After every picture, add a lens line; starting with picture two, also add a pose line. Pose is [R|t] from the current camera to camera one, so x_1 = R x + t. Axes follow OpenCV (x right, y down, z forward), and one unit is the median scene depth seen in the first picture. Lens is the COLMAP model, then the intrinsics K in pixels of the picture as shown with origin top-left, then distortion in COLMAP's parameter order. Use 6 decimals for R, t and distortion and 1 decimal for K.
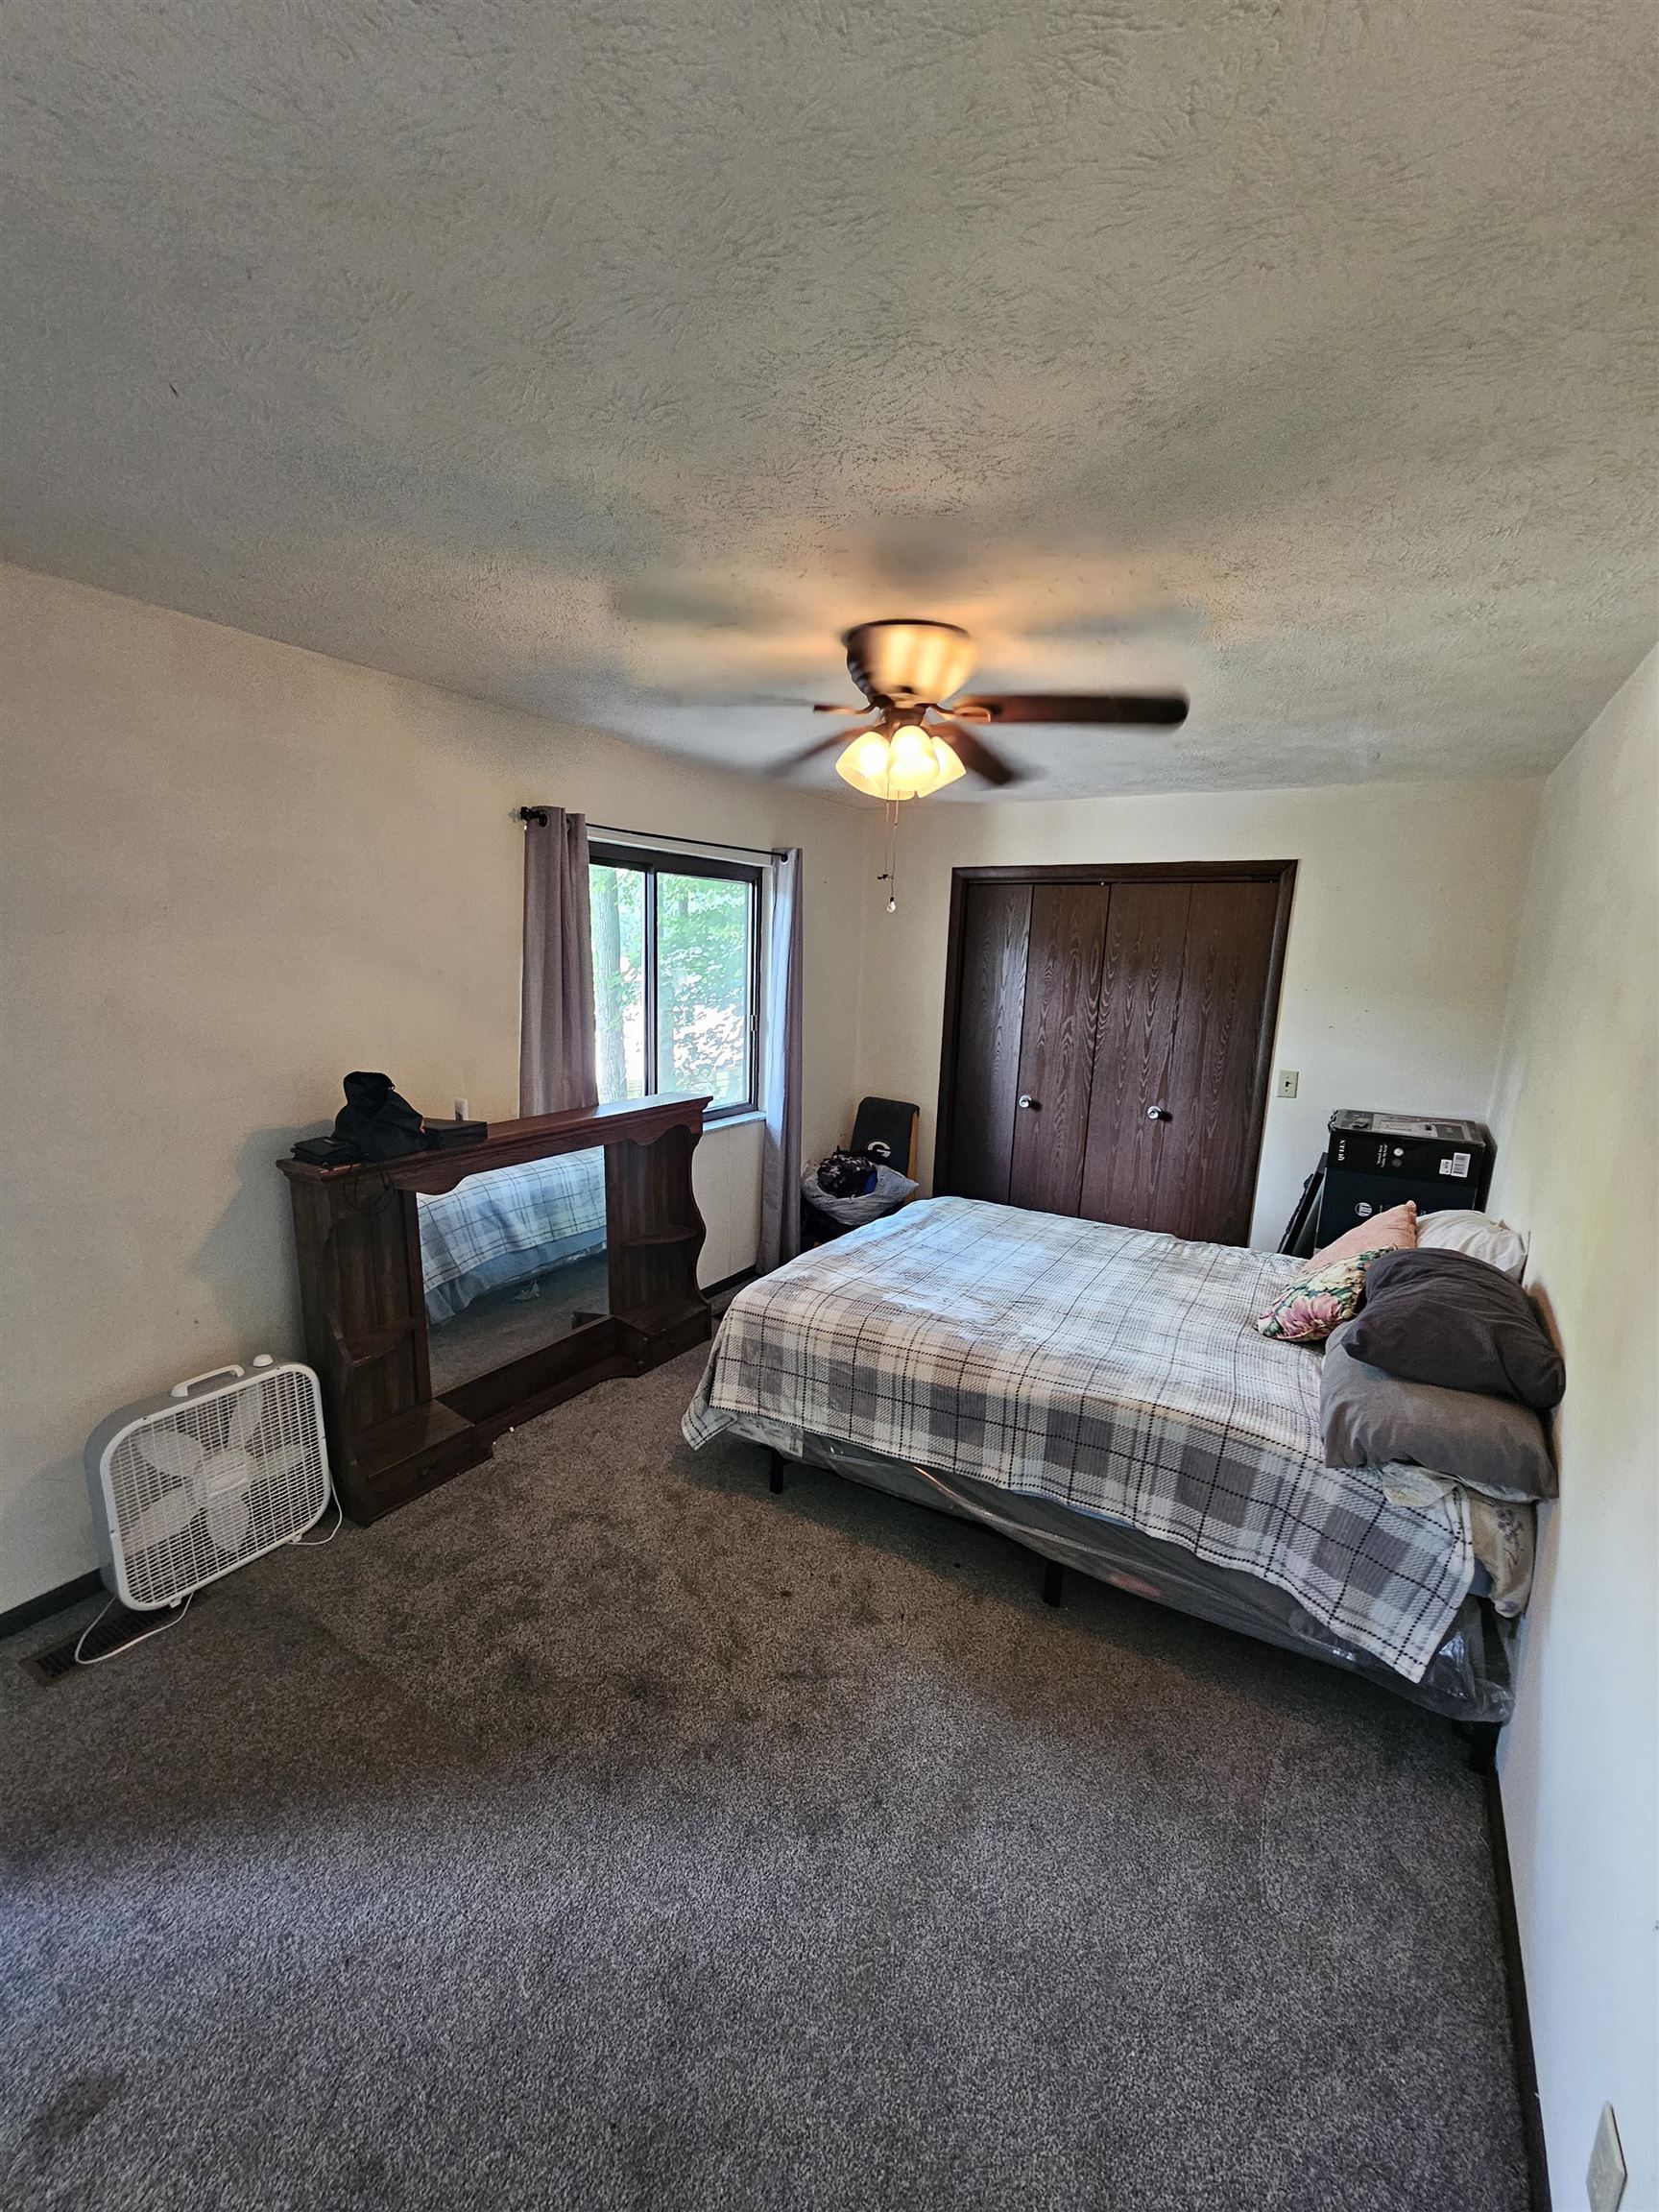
lens RADIAL K [[901.0, 0, 829.4], [0, 901.0, 1121.4], [0, 0, 1]] dist [-0.001143, 0.000312]
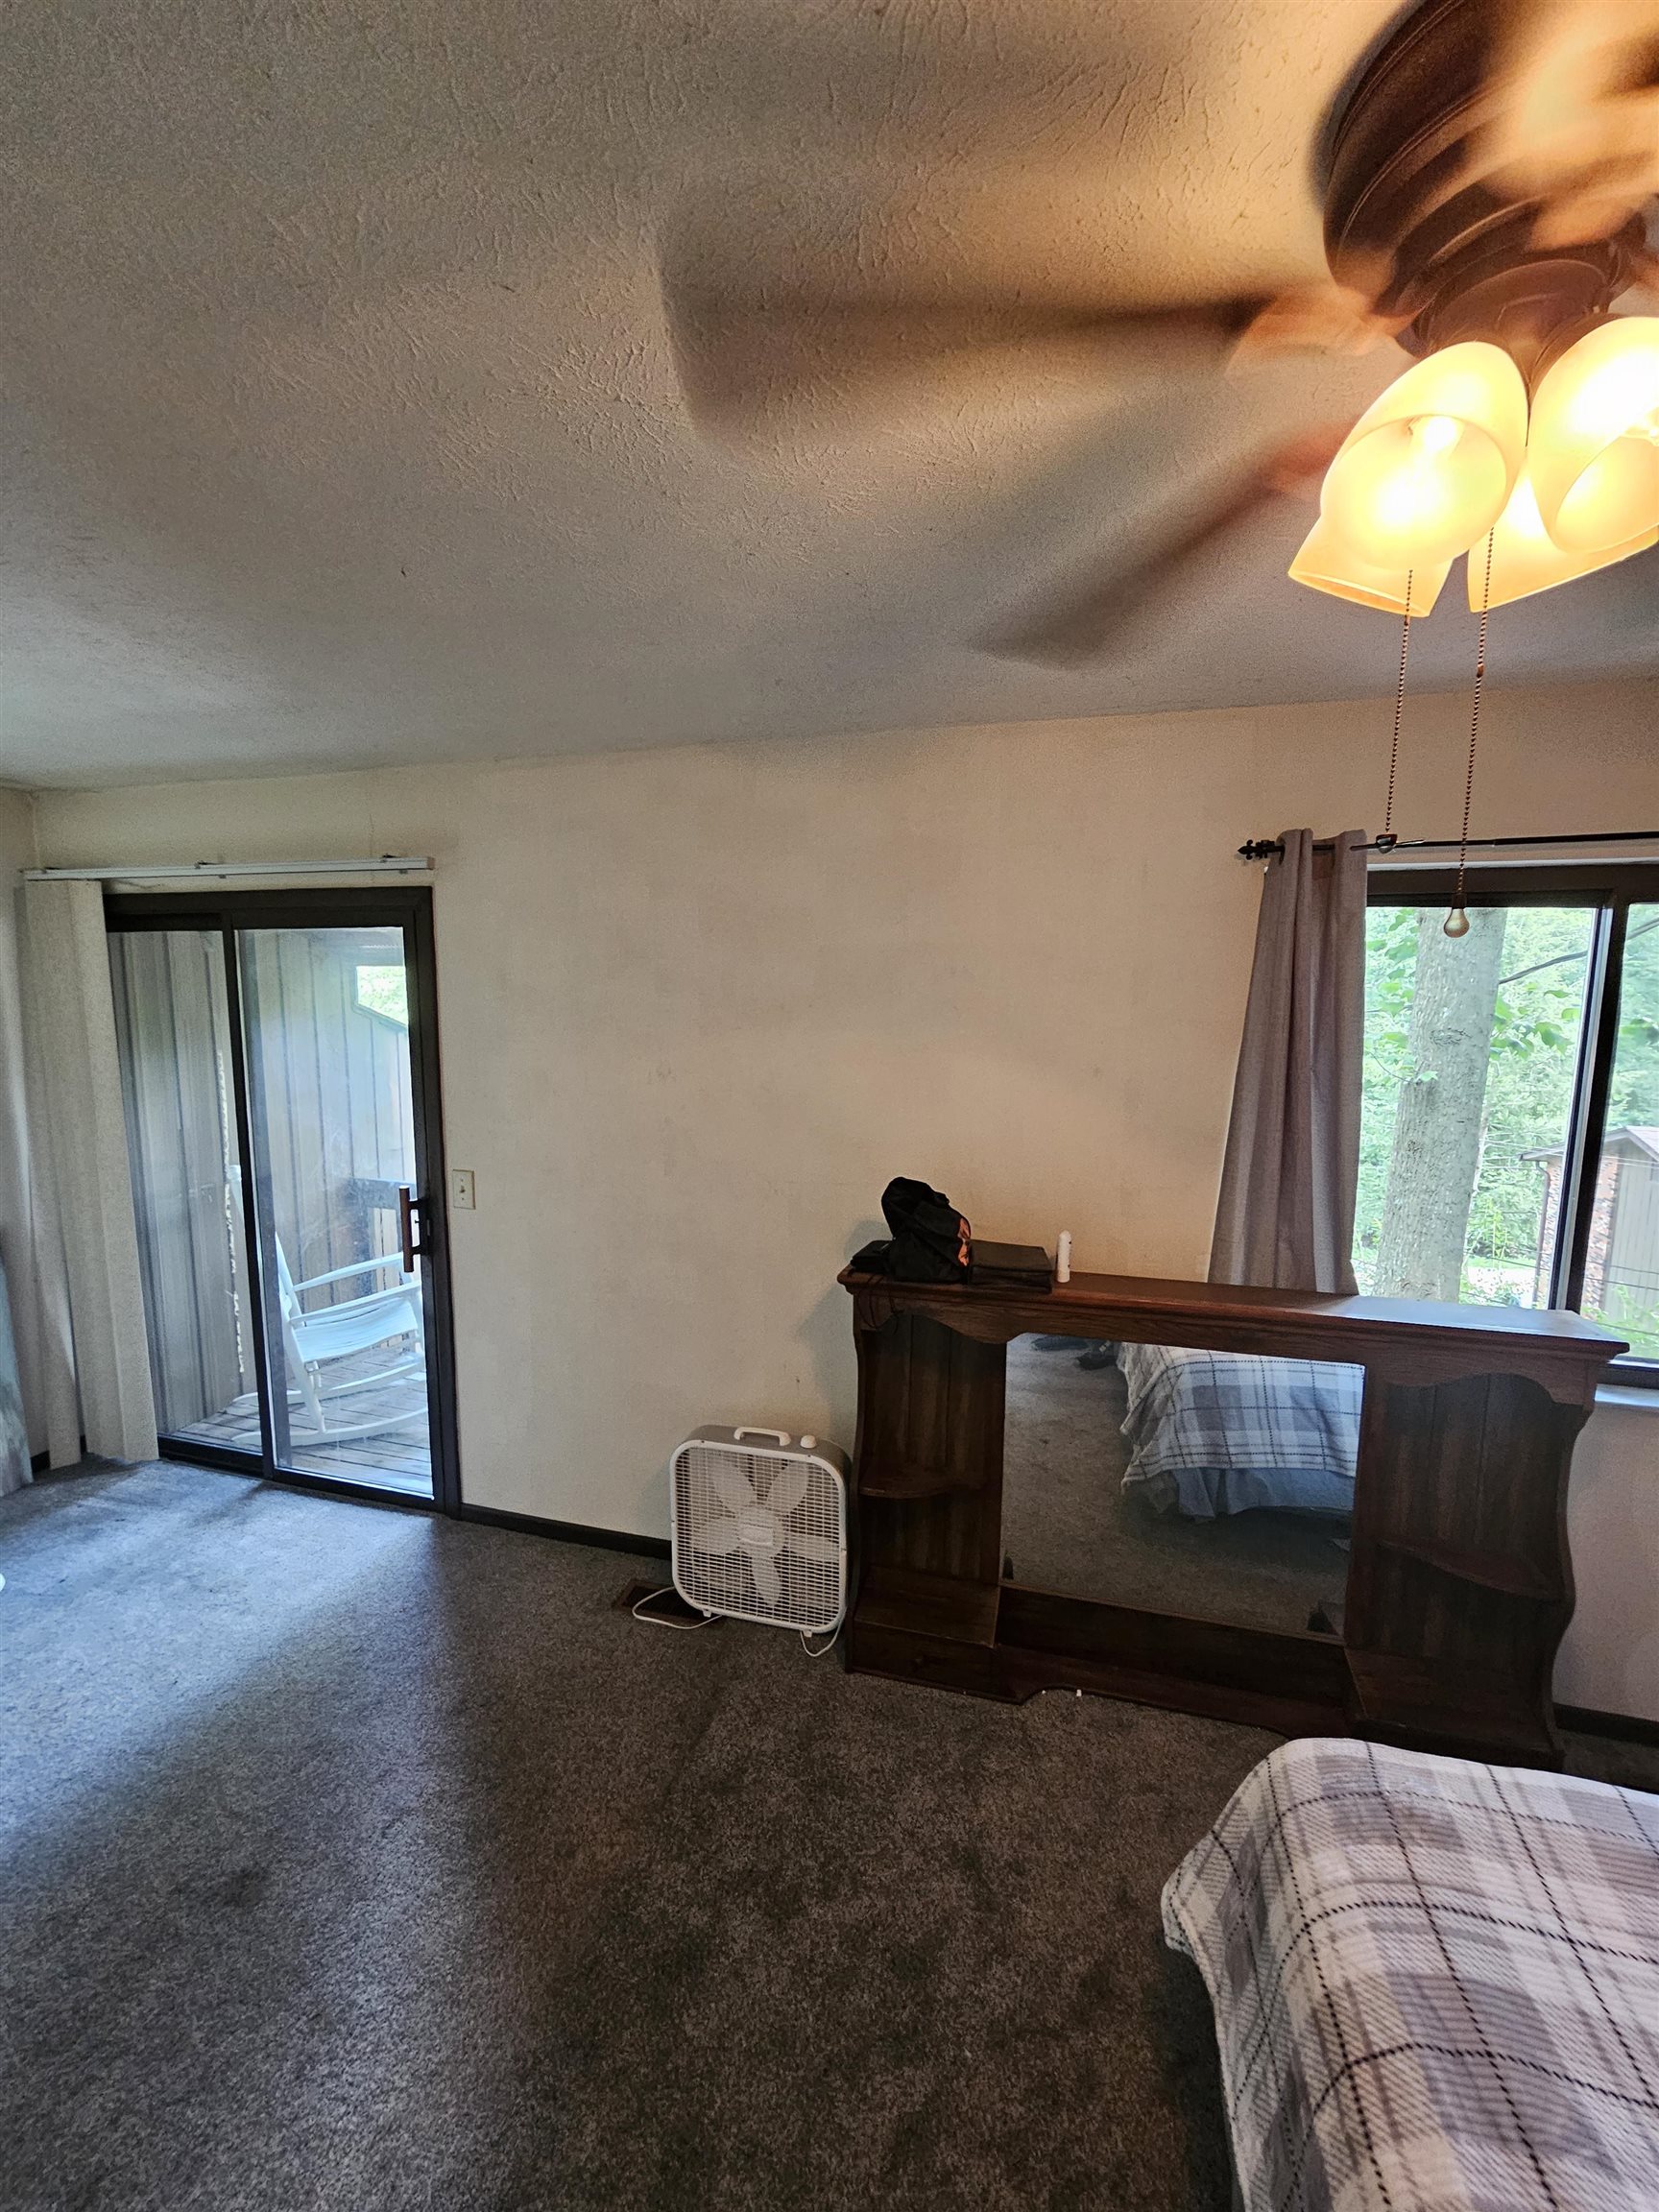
lens RADIAL K [[901.0, 0, 830.6], [0, 901.0, 1128.3], [0, 0, 1]] dist [-0.001143, 0.000312]
pose [[0.277294, 0.093610, -0.956214, 0.271503], [-0.183047, 0.982160, 0.043068, -0.111789], [0.943187, 0.163090, 0.289482, 0.575658]]
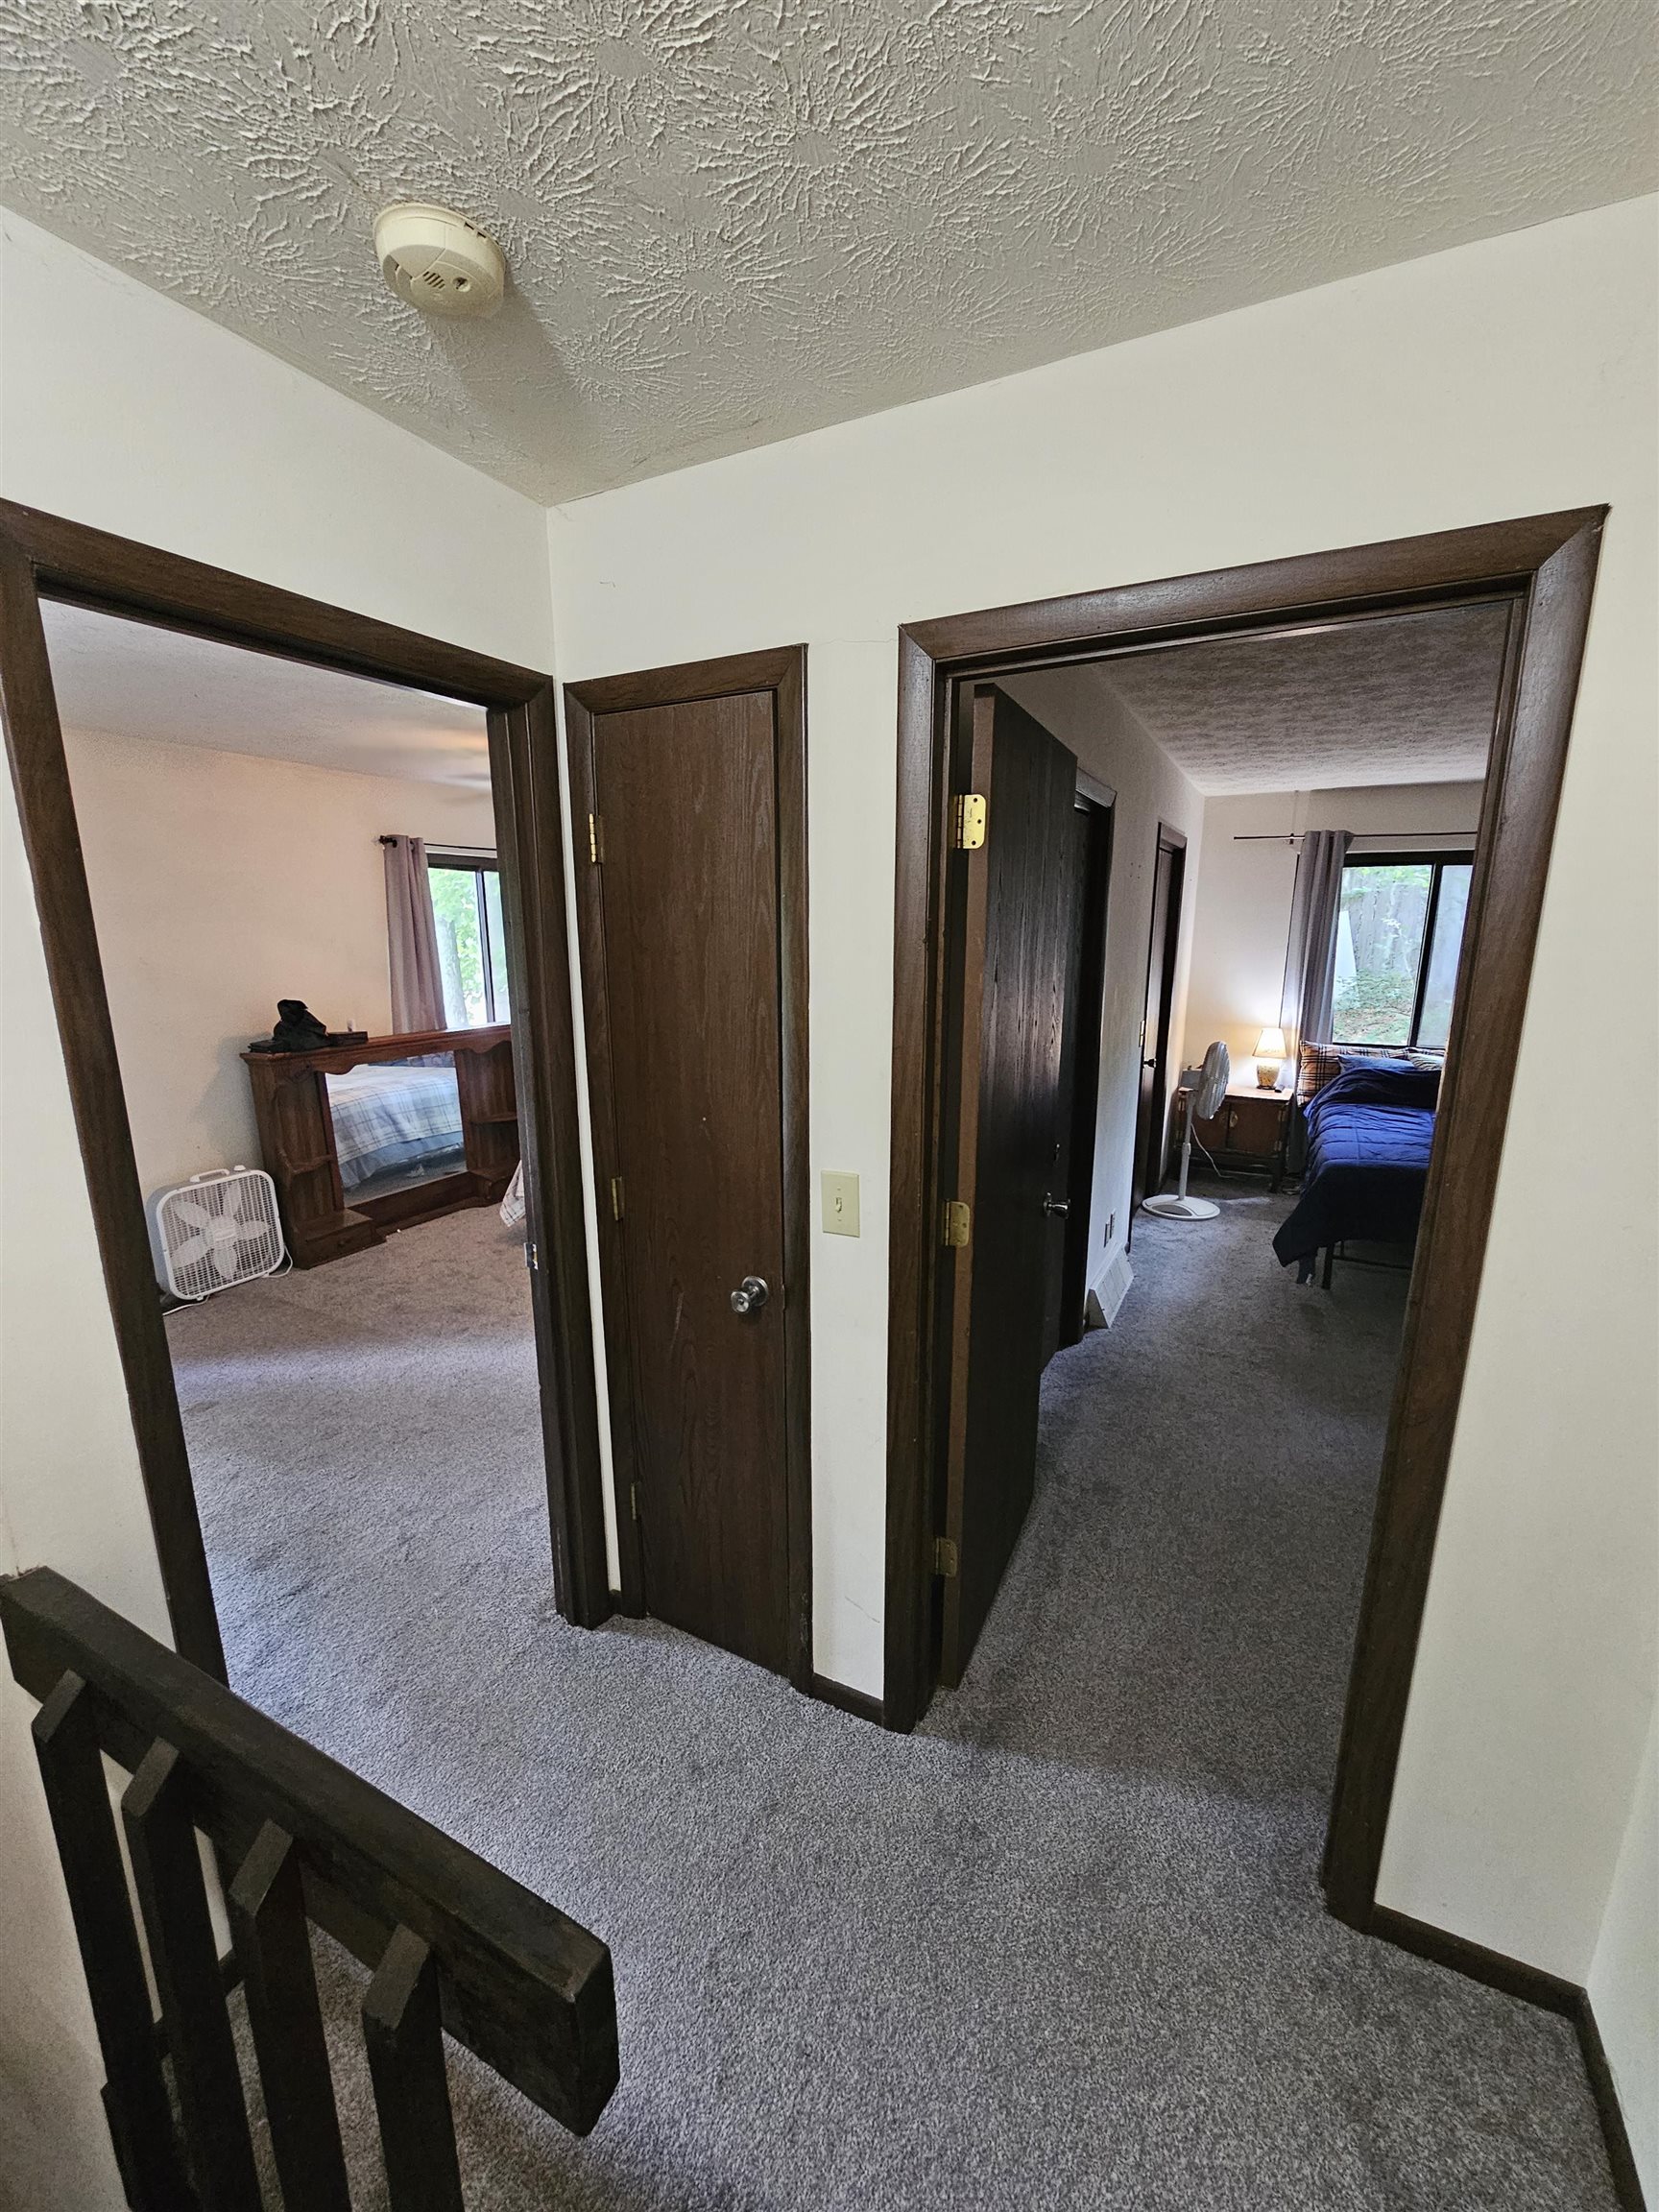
lens RADIAL K [[901.0, 0, 819.3], [0, 901.0, 1116.4], [0, 0, 1]] dist [-0.001143, 0.000312]
pose [[0.996579, -0.052083, 0.064171, 0.321642], [0.050530, 0.998394, 0.025598, 0.152671], [-0.065401, -0.022268, 0.997611, -0.683720]]
